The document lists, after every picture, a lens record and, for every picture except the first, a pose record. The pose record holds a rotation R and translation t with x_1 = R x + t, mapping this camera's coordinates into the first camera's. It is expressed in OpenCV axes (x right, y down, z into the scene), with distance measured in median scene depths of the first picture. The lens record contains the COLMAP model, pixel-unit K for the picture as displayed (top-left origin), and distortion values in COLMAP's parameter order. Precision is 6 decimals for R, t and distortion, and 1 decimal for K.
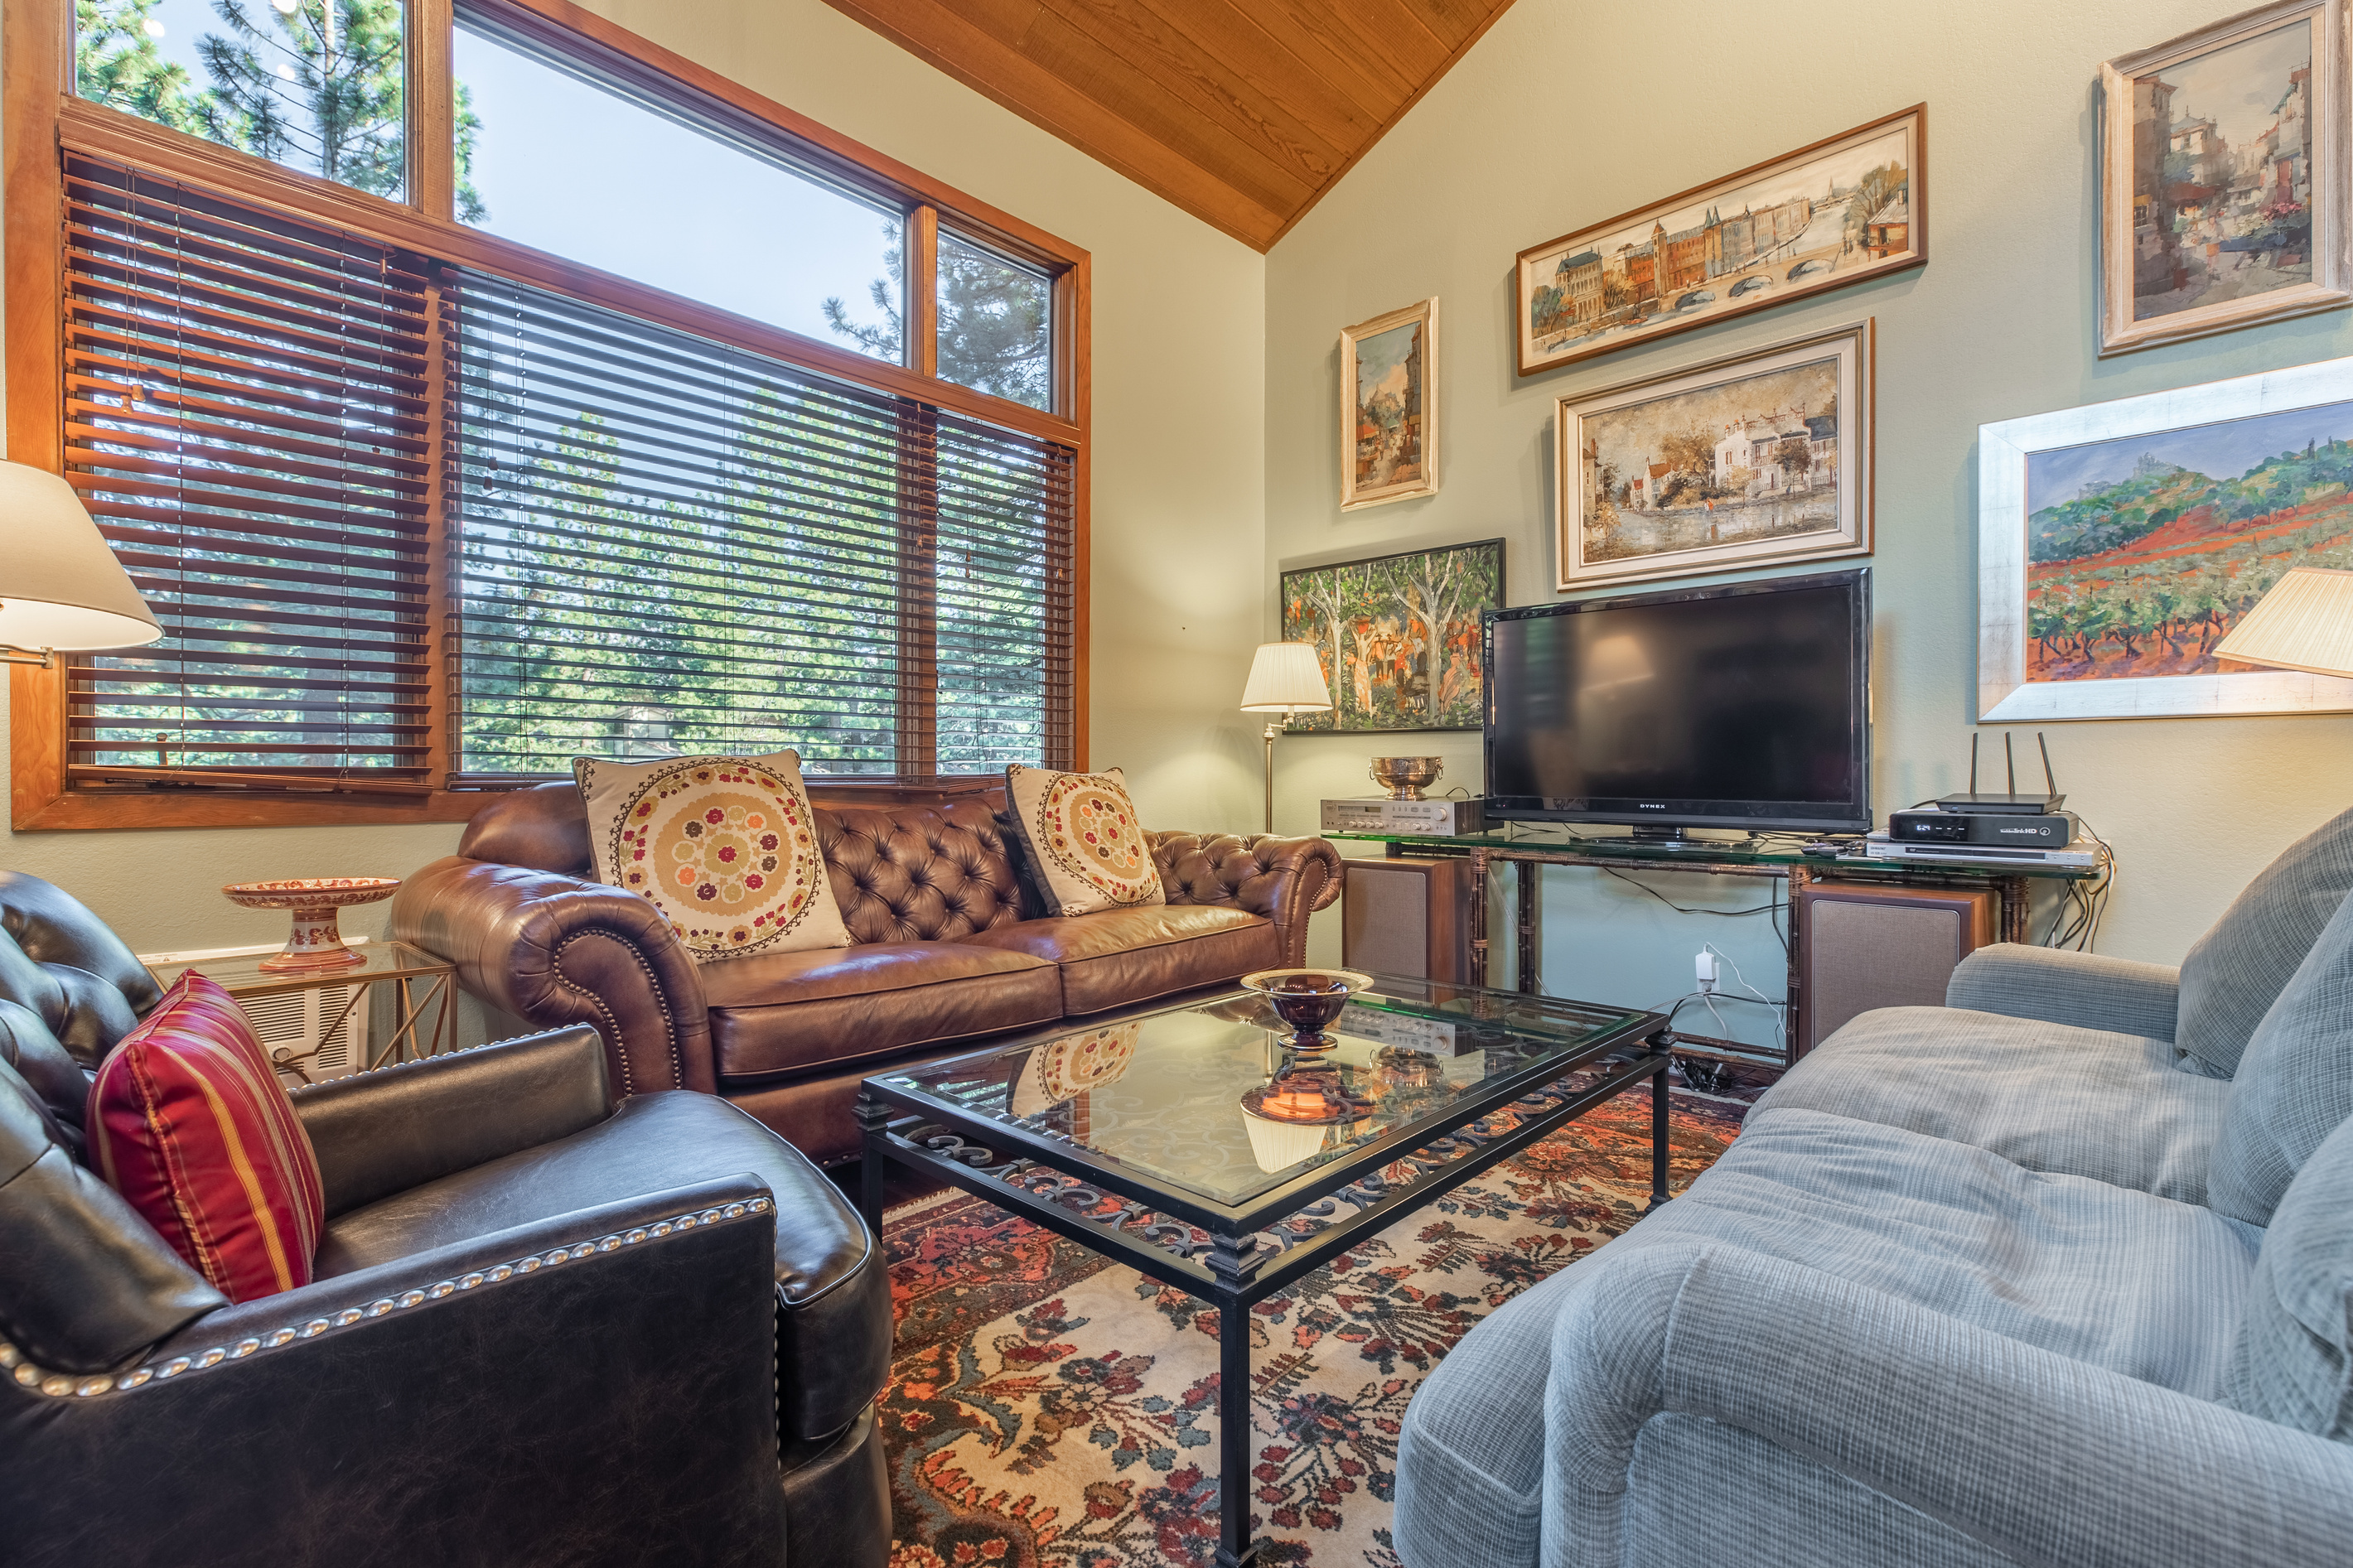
lens RADIAL K [[1063.1, 0, 1170.4], [0, 1063.1, 774.4], [0, 0, 1]] dist [0.017494, -0.000609]
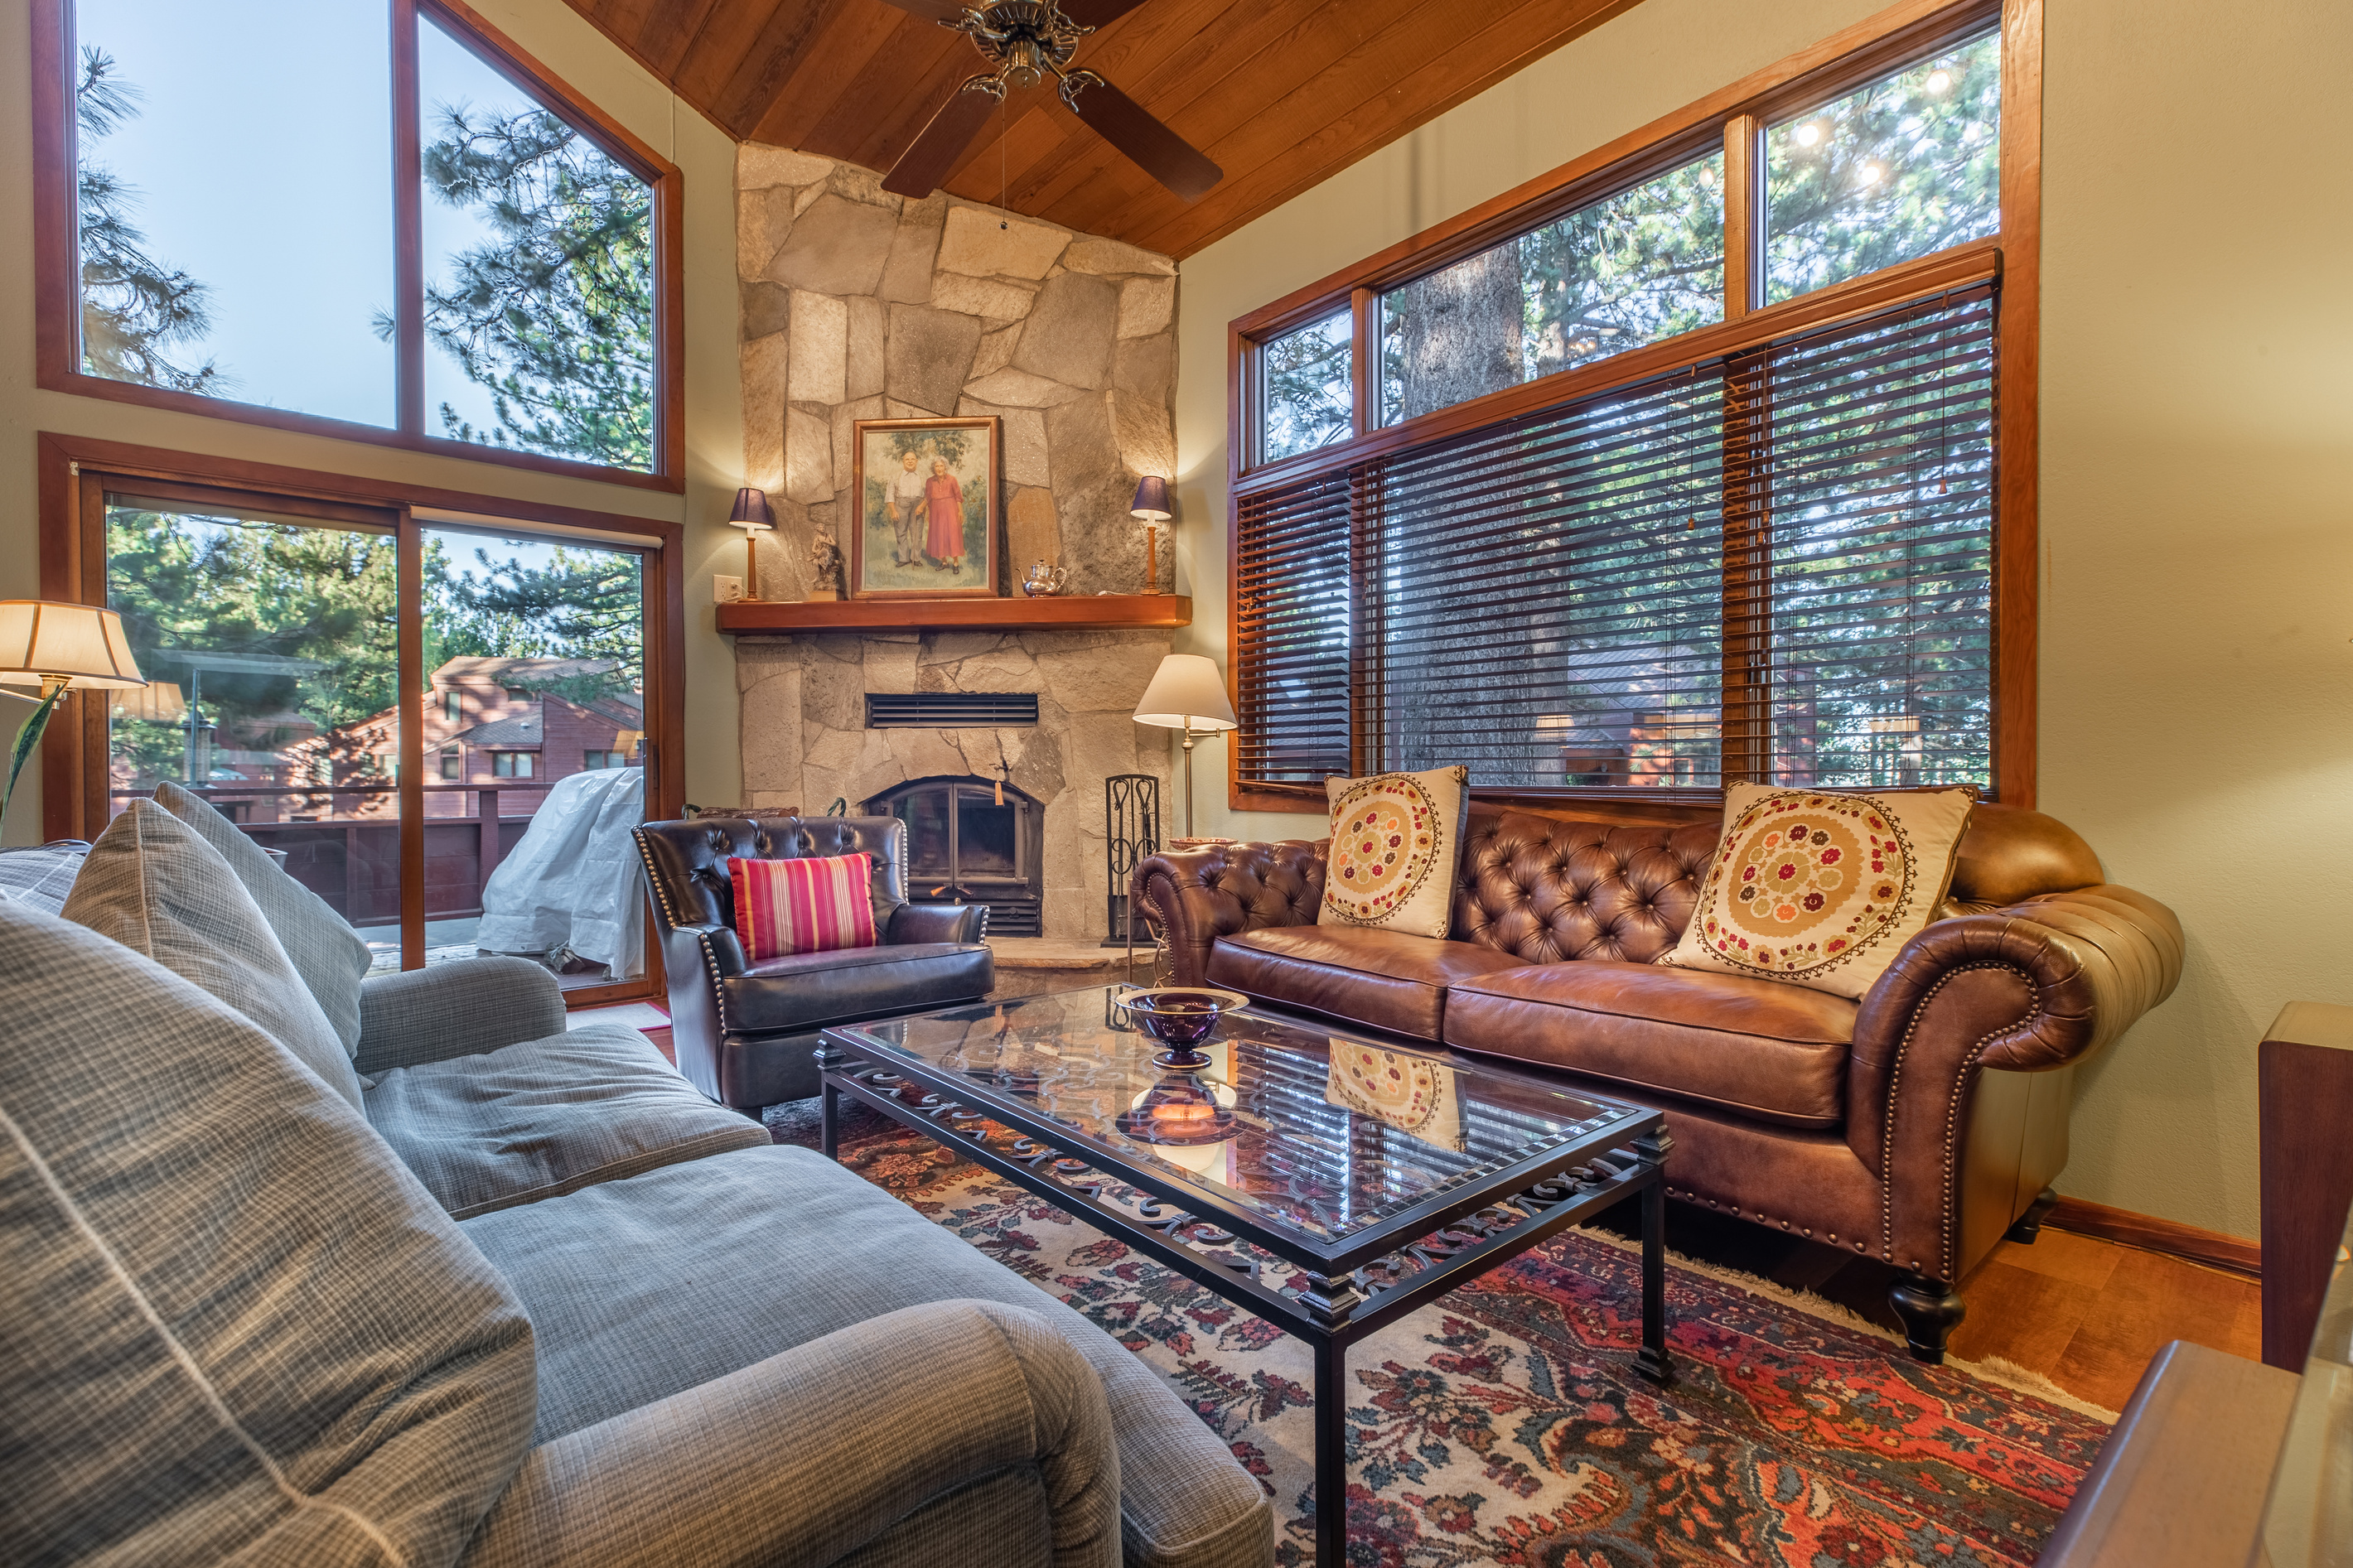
lens RADIAL K [[1051.1, 0, 1183.1], [0, 1051.1, 784.1], [0, 0, 1]] dist [0.002923, 0.000435]
pose [[-0.100681, 0.004118, -0.994910, 0.923937], [-0.003041, 0.999985, 0.004447, -0.008944], [0.994914, 0.003473, -0.100667, 0.919595]]
